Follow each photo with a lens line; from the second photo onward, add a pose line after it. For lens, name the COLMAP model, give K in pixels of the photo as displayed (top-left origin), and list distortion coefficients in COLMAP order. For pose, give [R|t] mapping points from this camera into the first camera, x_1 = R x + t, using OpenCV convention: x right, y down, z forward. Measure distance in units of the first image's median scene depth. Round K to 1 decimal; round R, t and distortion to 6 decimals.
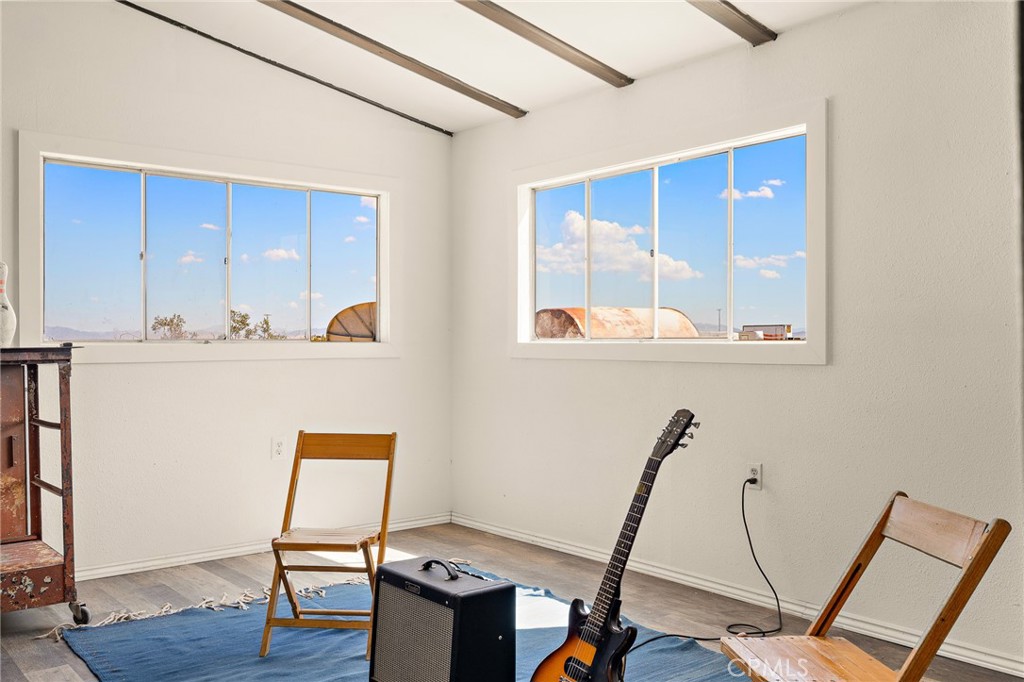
lens RADIAL K [[914.0, 0, 484.0], [0, 914.0, 345.5], [0, 0, 1]] dist [0.009732, 0.011577]
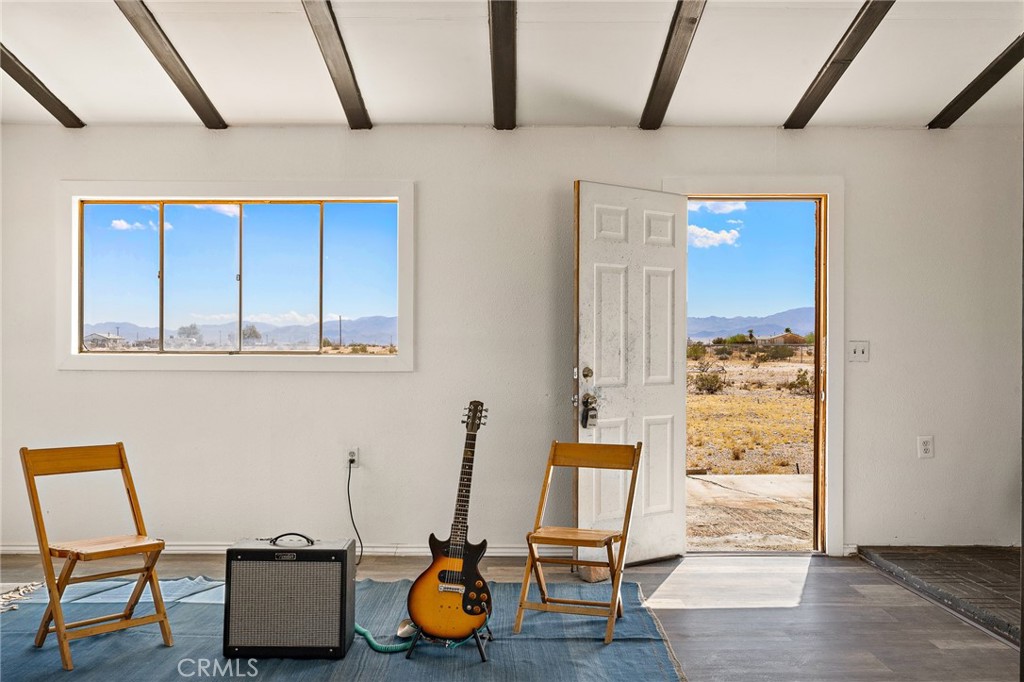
lens RADIAL K [[944.4, 0, 513.2], [0, 944.4, 351.9], [0, 0, 1]] dist [0.003720, 0.000000]
pose [[0.618302, 0.002439, 0.785936, -0.682091], [0.000295, 0.999994, -0.003335, -0.003854], [-0.785940, 0.002294, 0.618298, -0.016834]]
